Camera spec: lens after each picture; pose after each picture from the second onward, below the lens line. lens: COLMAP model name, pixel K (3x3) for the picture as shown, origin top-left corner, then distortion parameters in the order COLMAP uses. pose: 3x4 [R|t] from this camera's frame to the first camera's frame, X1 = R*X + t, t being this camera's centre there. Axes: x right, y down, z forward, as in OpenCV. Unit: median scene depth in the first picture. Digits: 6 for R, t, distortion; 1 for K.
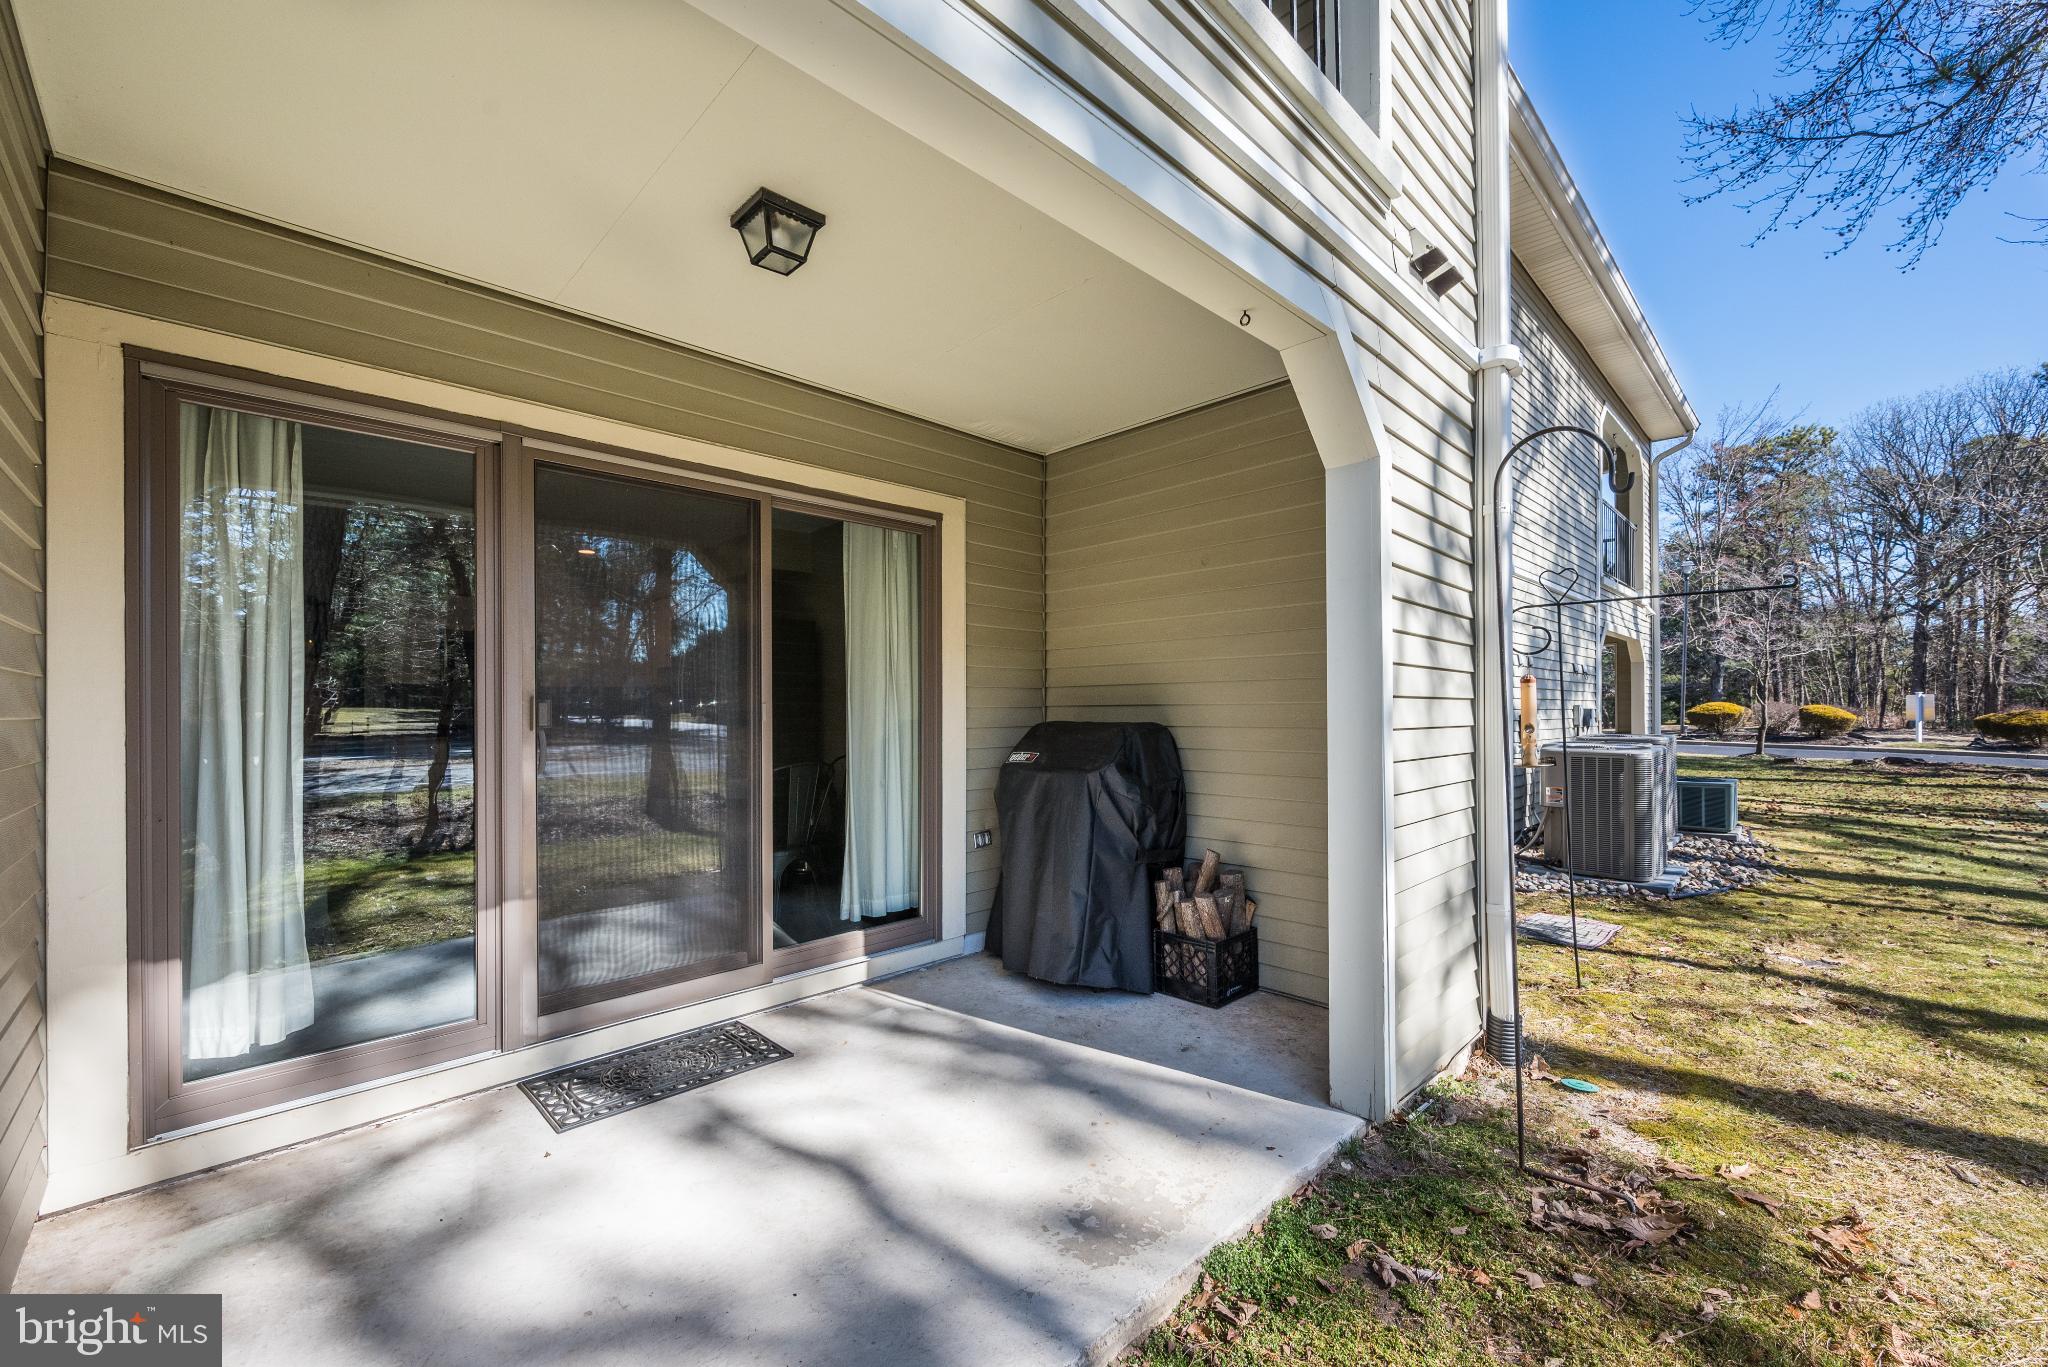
lens RADIAL K [[813.7, 0, 1025.2], [0, 813.7, 708.1], [0, 0, 1]] dist [-0.000608, 0.000002]
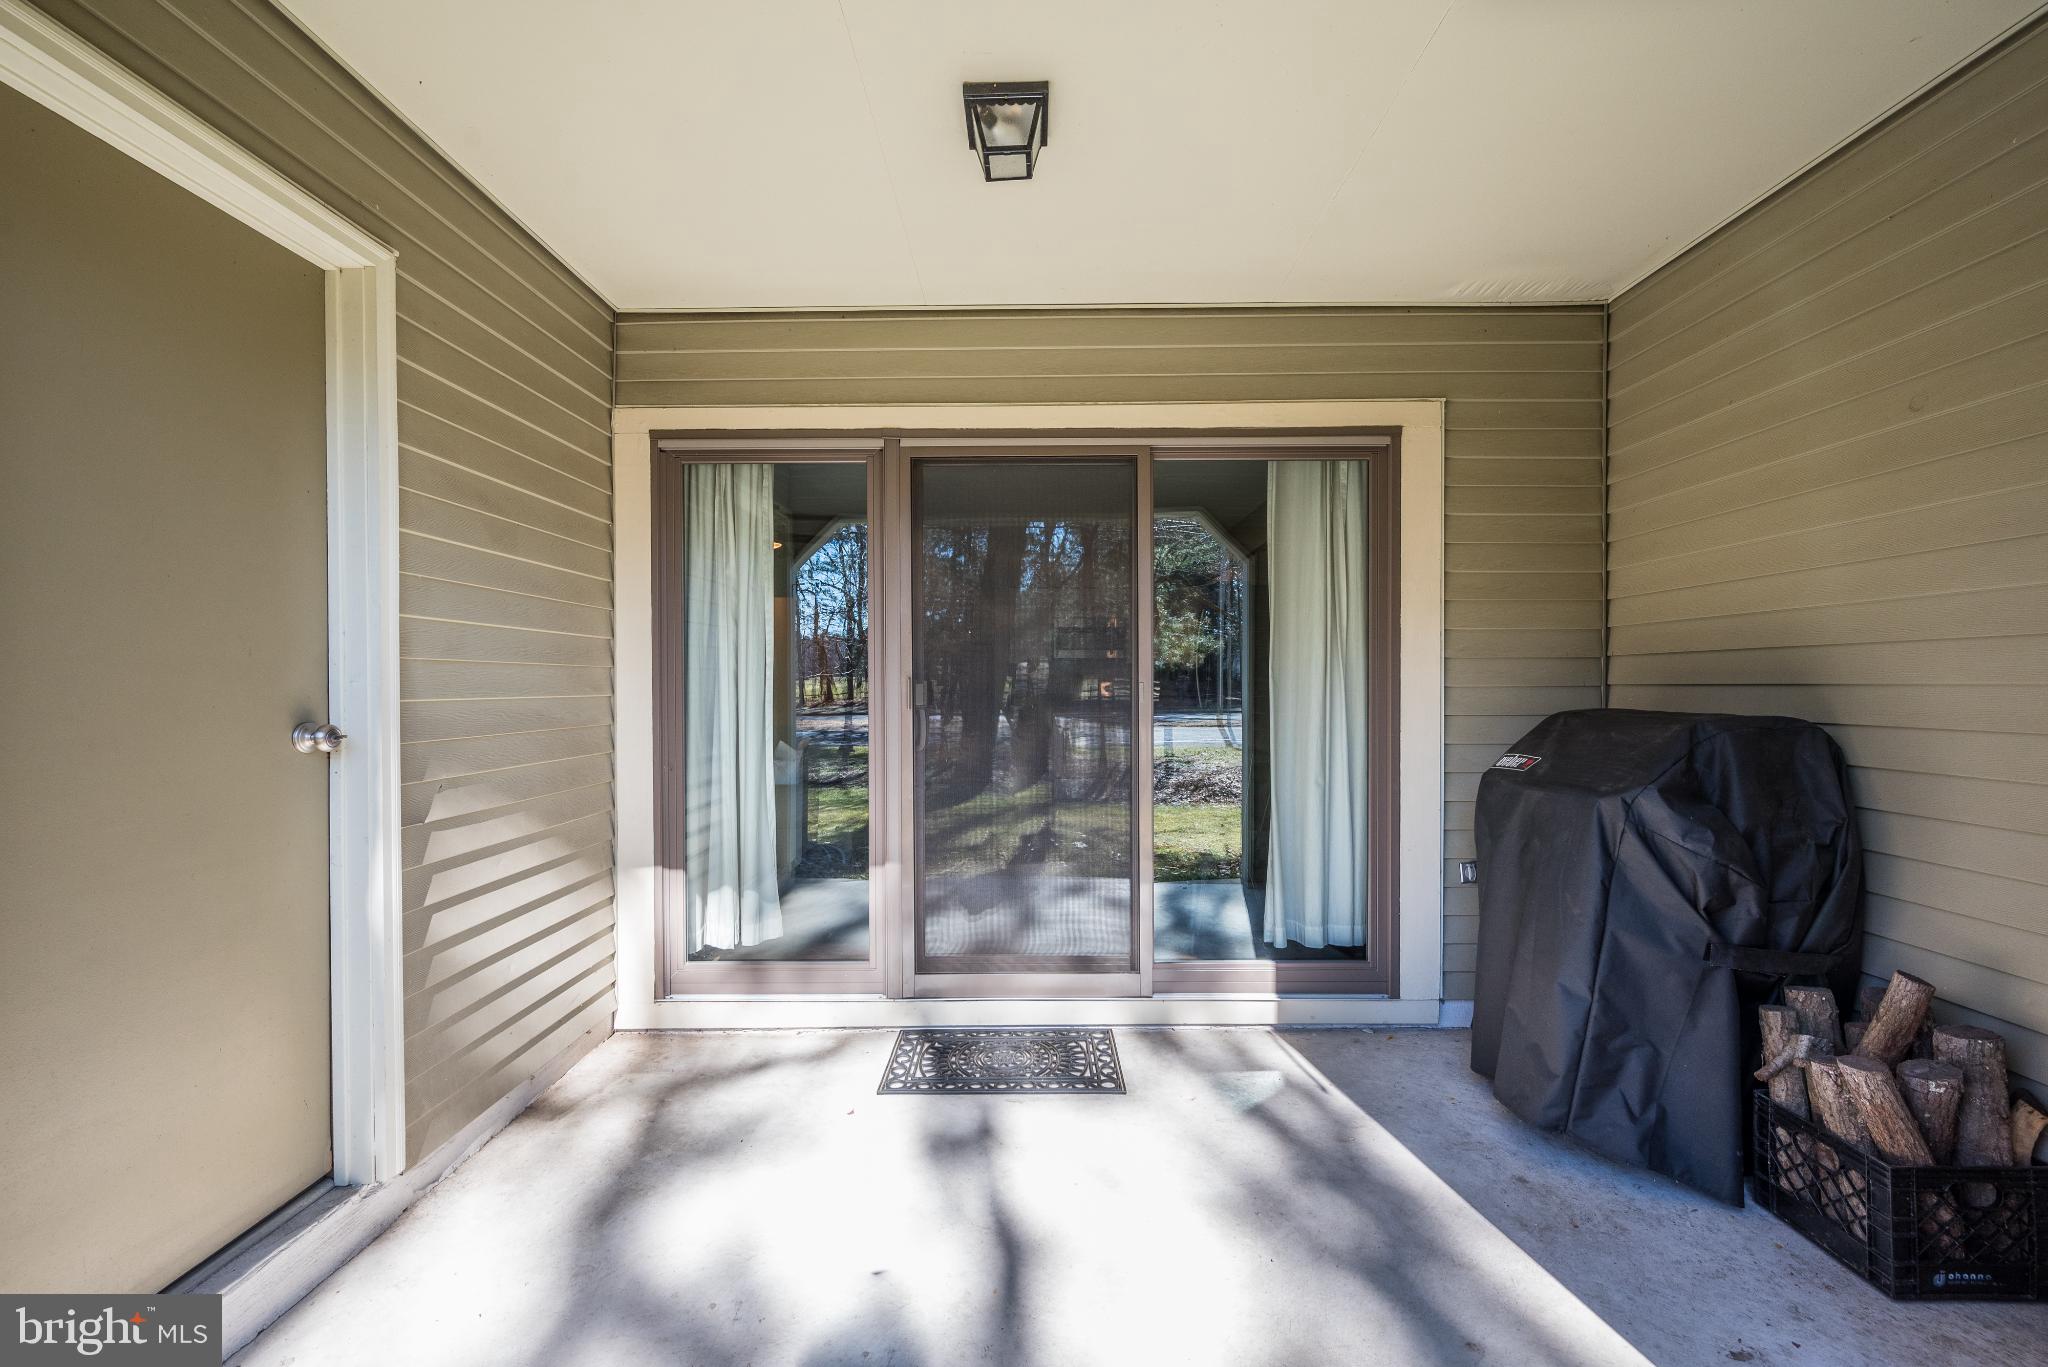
lens RADIAL K [[794.8, 0, 1031.6], [0, 794.8, 691.0], [0, 0, 1]] dist [0.001076, -0.000084]
pose [[0.708548, 0.008773, -0.705608, 0.194811], [-0.000257, 0.999926, 0.012175, -0.006983], [0.705662, -0.008445, 0.708498, 0.278316]]
